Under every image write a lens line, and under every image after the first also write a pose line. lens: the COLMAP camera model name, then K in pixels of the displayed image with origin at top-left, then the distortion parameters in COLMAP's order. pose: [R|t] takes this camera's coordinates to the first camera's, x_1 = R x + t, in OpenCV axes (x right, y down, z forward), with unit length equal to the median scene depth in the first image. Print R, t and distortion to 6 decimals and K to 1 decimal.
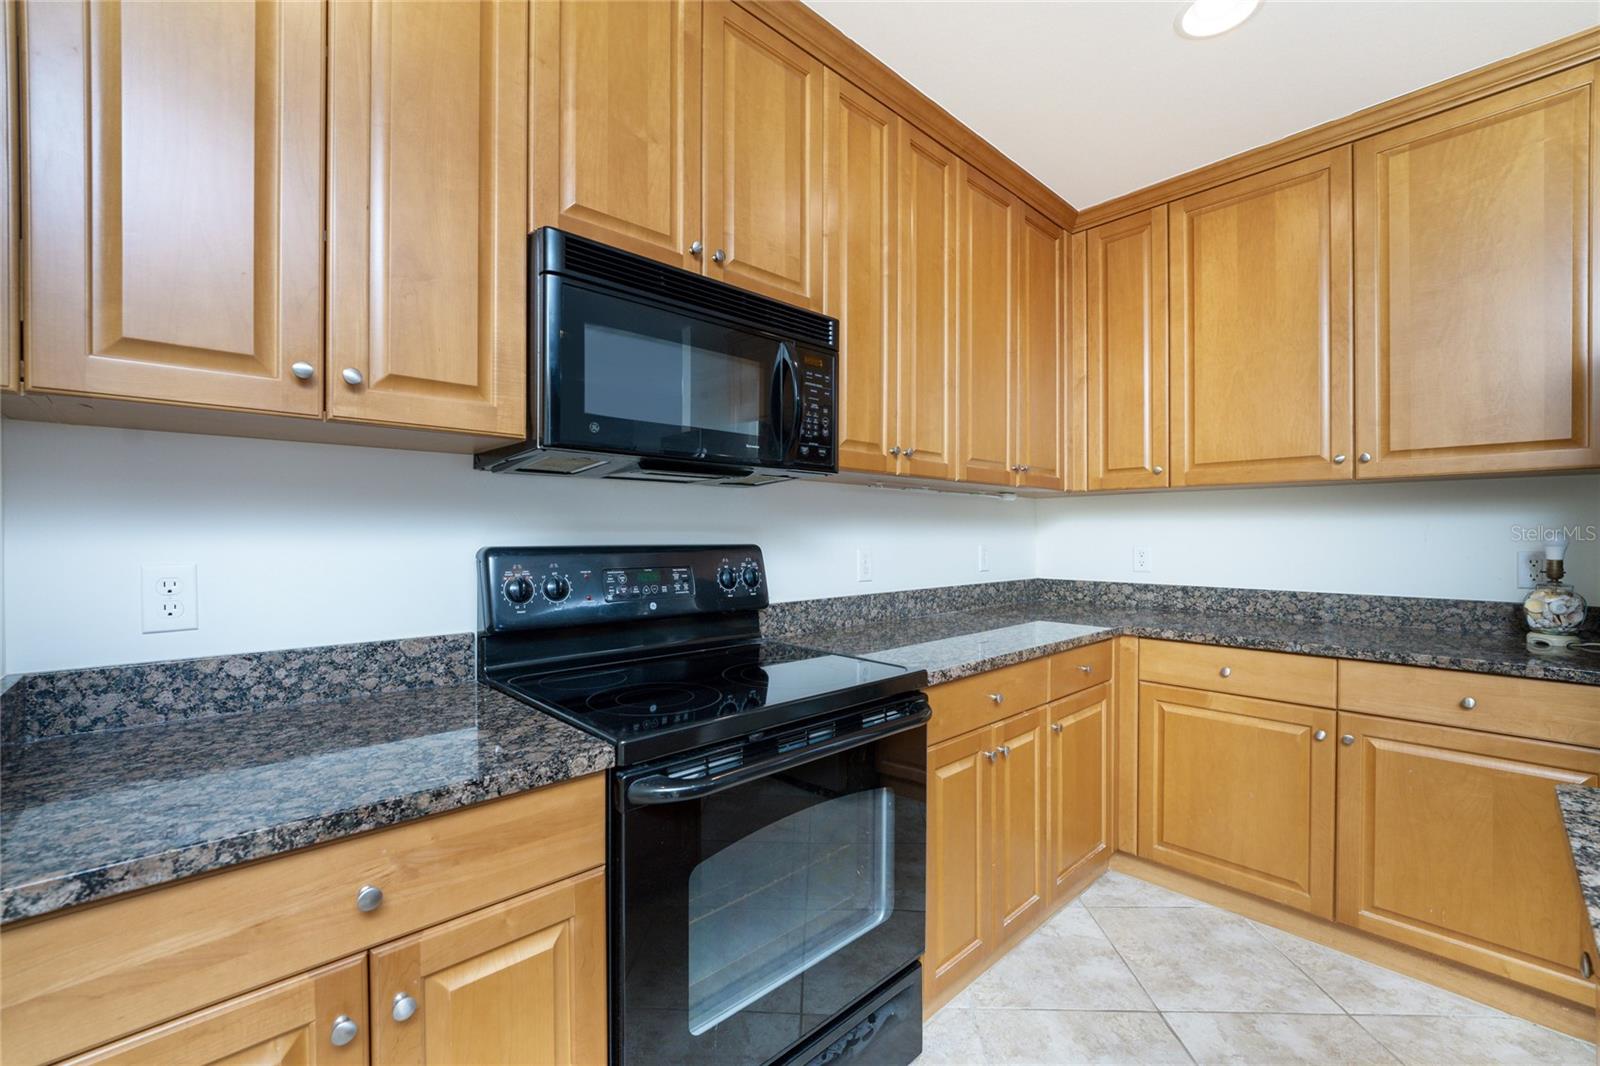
lens RADIAL K [[655.0, 0, 785.7], [0, 655.0, 538.1], [0, 0, 1]] dist [-0.011708, 0.001367]
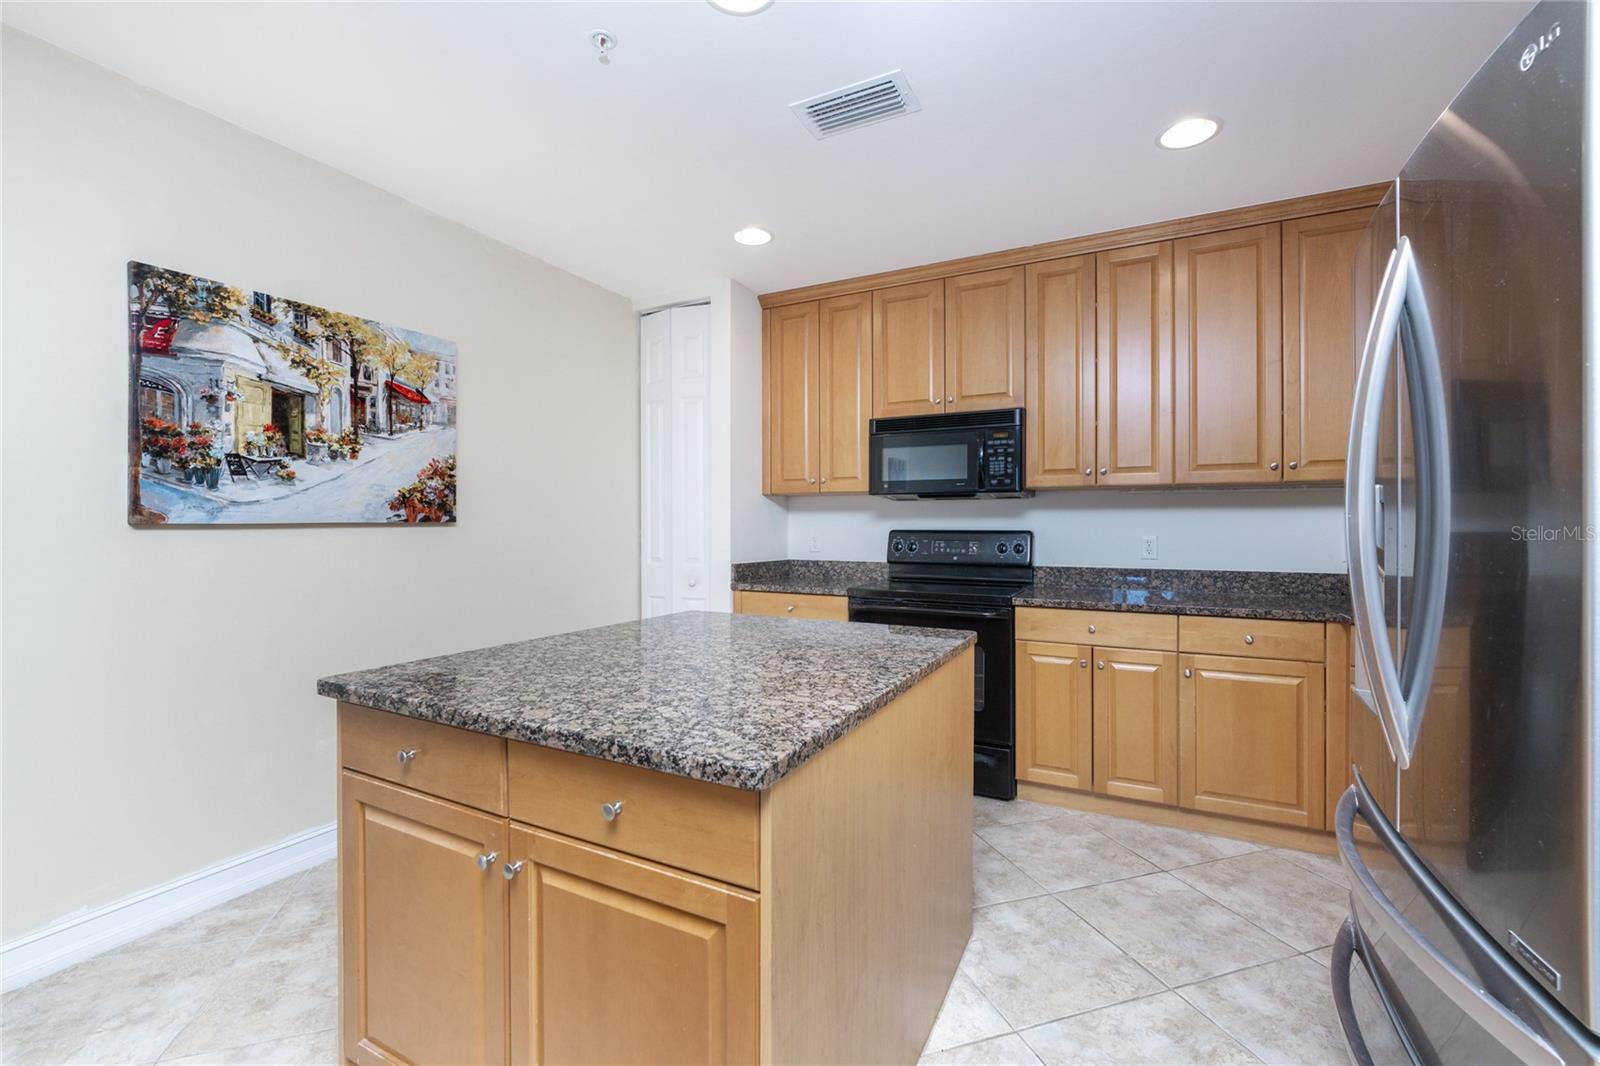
lens RADIAL K [[655.0, 0, 790.6], [0, 655.0, 528.2], [0, 0, 1]] dist [-0.011708, 0.001367]
pose [[0.358060, 0.004501, -0.933688, 1.596142], [-0.006824, 0.999974, 0.002204, 0.003766], [0.933674, 0.005582, 0.358081, -0.264091]]
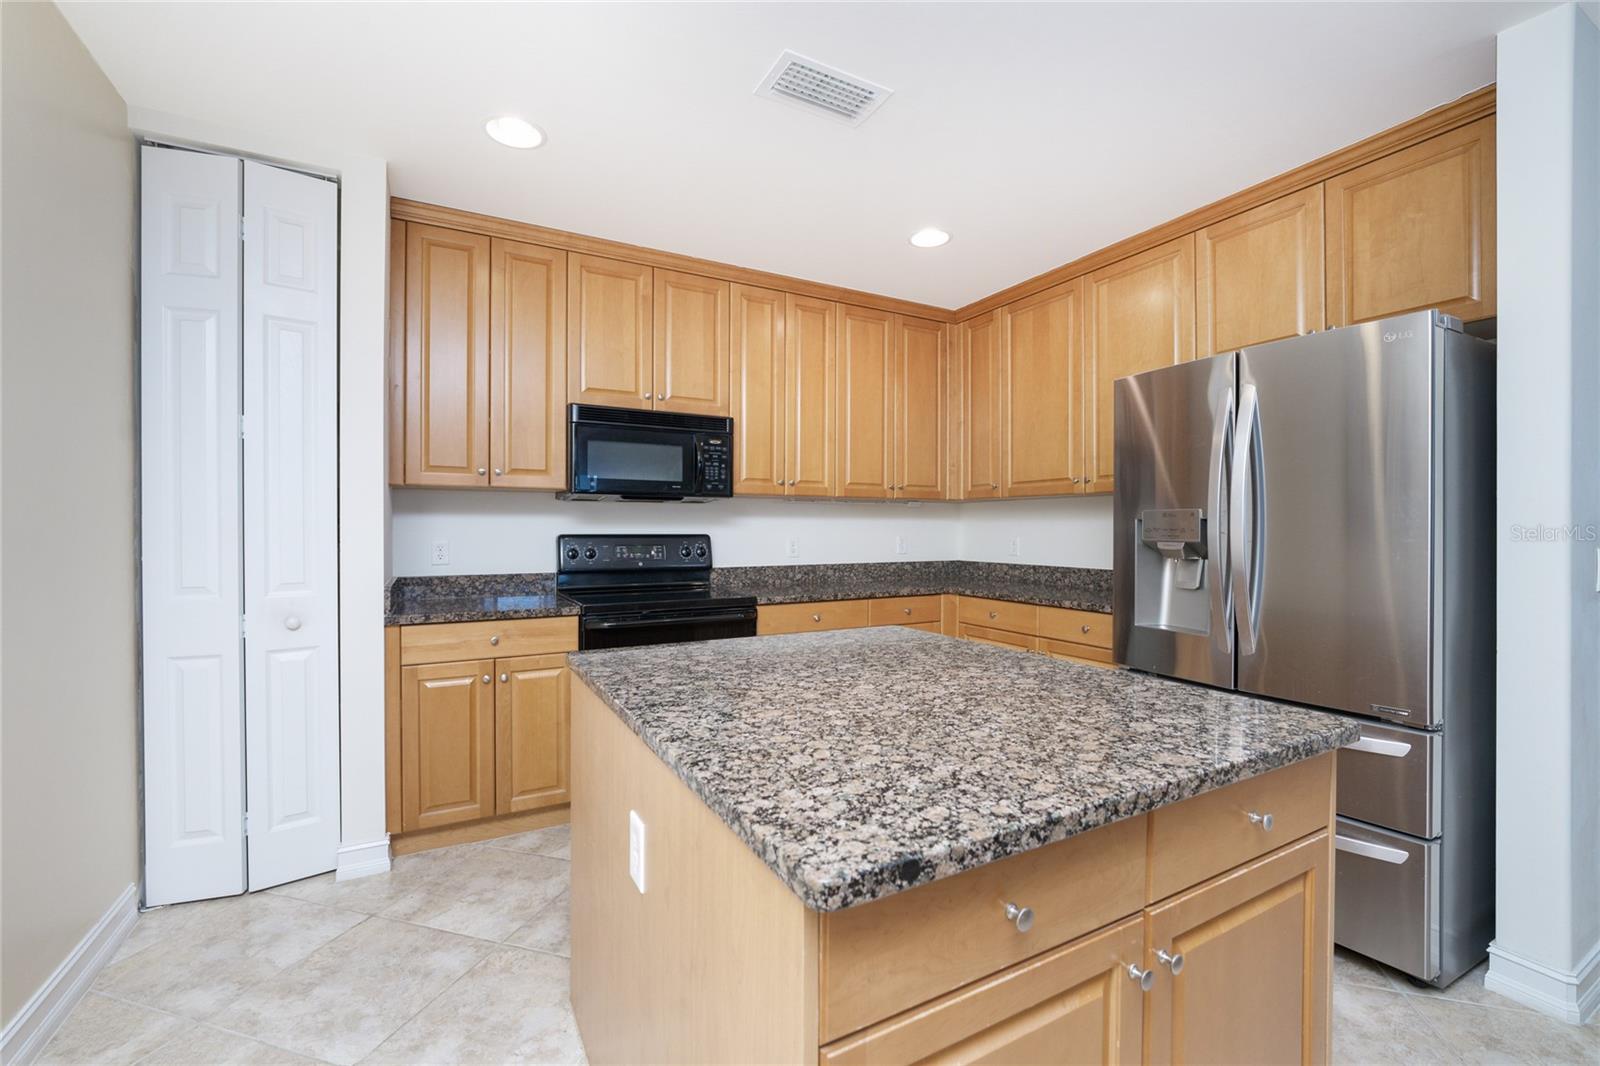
lens RADIAL K [[655.0, 0, 808.6], [0, 655.0, 527.8], [0, 0, 1]] dist [-0.011708, 0.001367]
pose [[0.974135, 0.001504, -0.225960, 0.752340], [-0.002961, 0.999977, -0.006112, 0.002478], [0.225946, 0.006623, 0.974117, -0.846791]]
